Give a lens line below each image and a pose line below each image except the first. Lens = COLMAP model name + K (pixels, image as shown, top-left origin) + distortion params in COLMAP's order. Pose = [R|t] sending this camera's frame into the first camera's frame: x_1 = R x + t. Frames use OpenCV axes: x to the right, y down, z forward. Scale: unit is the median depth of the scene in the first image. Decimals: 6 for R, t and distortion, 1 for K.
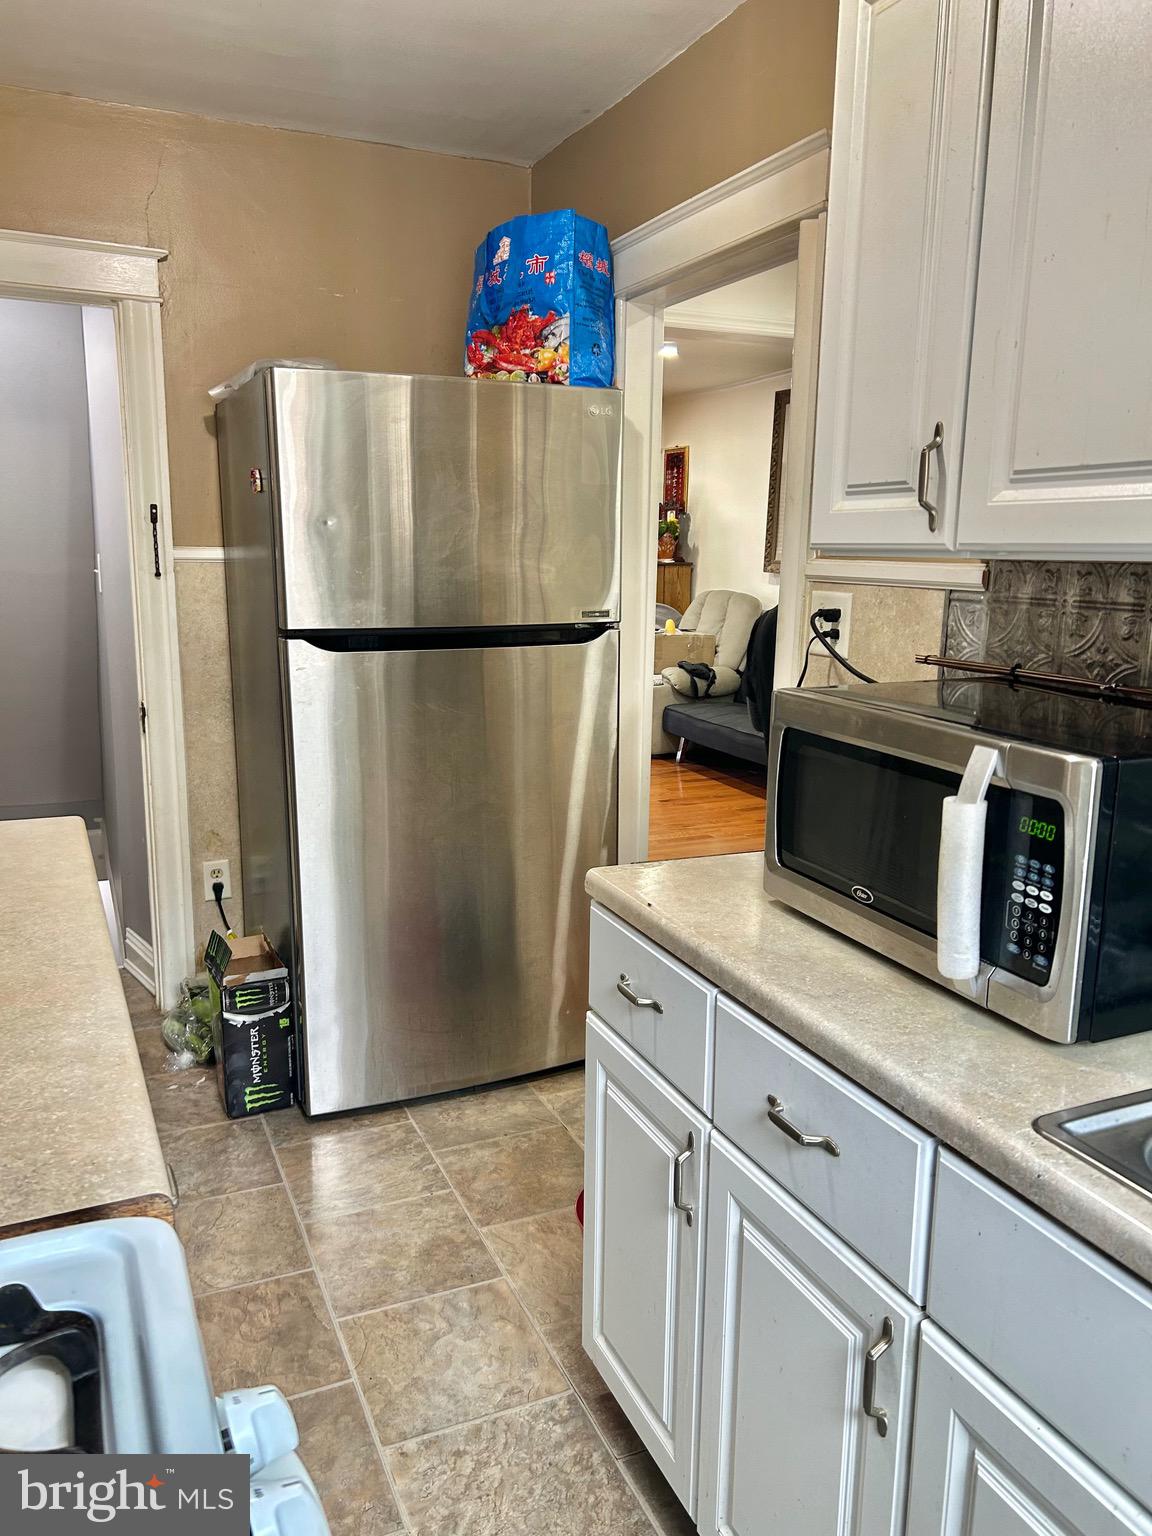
lens RADIAL K [[1158.2, 0, 576.7], [0, 1158.2, 768.5], [0, 0, 1]] dist [0.000213, -0.001152]
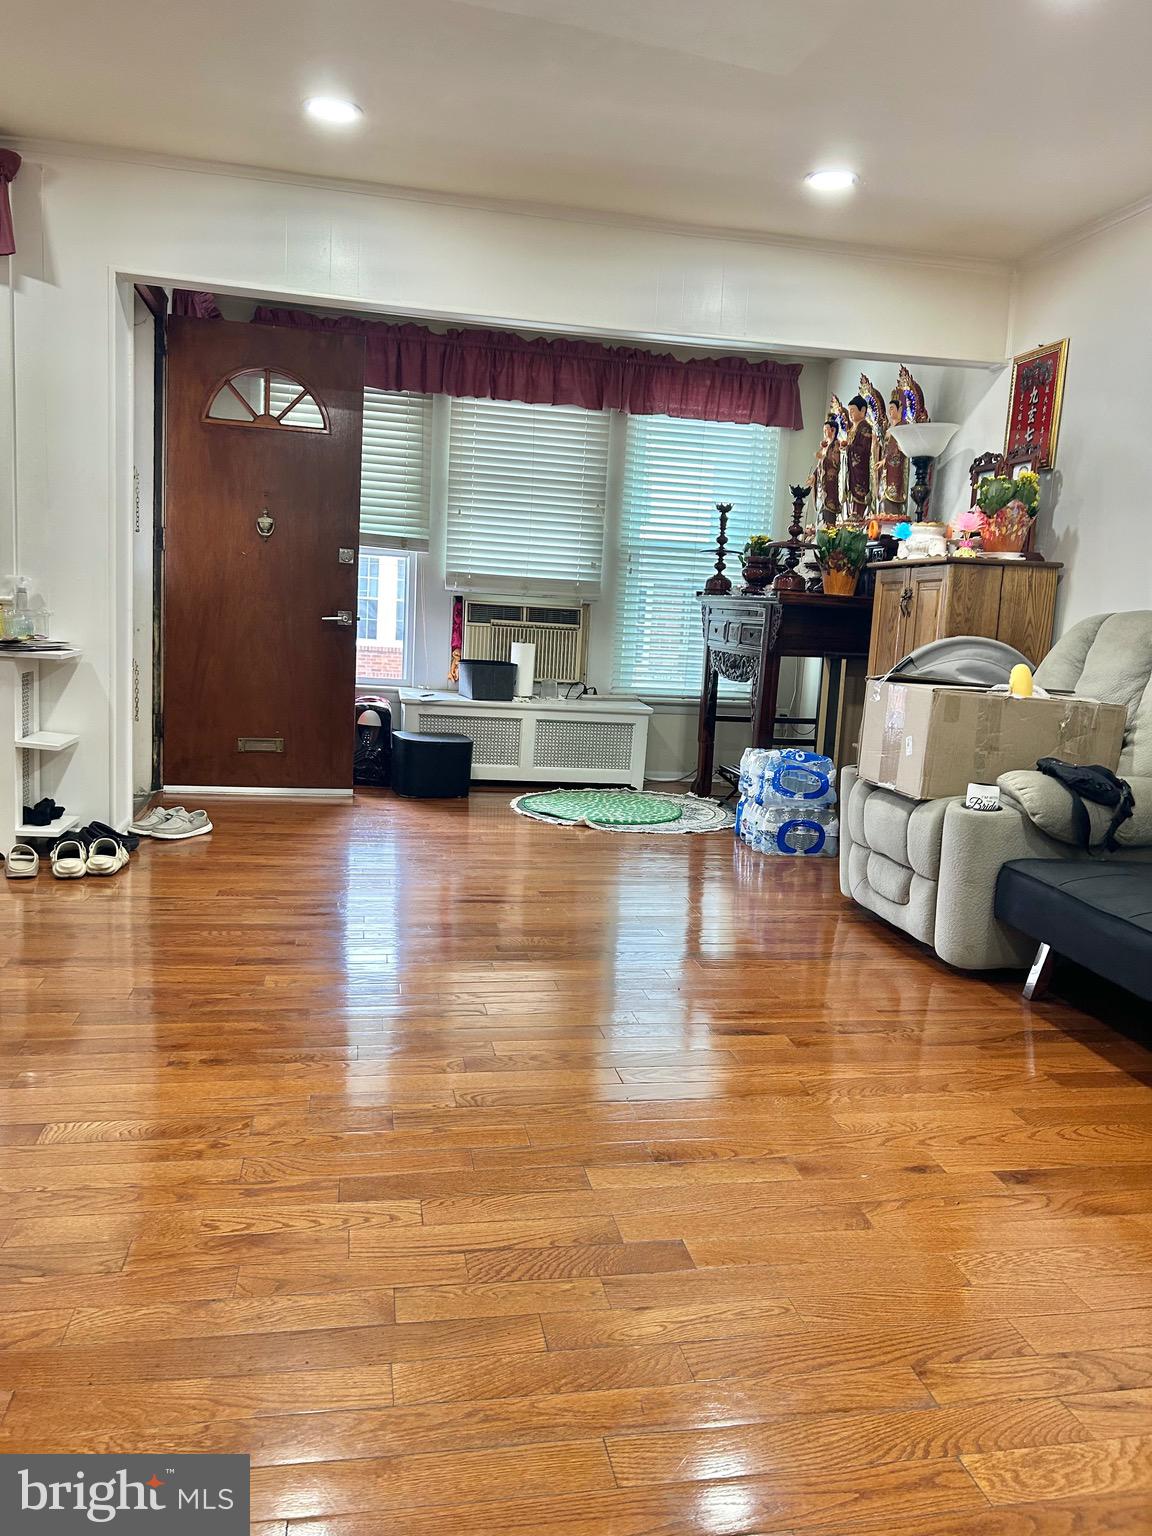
lens RADIAL K [[1158.2, 0, 576.6], [0, 1158.2, 773.0], [0, 0, 1]] dist [0.000213, -0.001152]
pose [[0.971933, 0.076131, -0.222599, 0.016474], [-0.090572, 0.994349, -0.055386, -0.046106], [0.217125, 0.073993, 0.973335, 0.528913]]
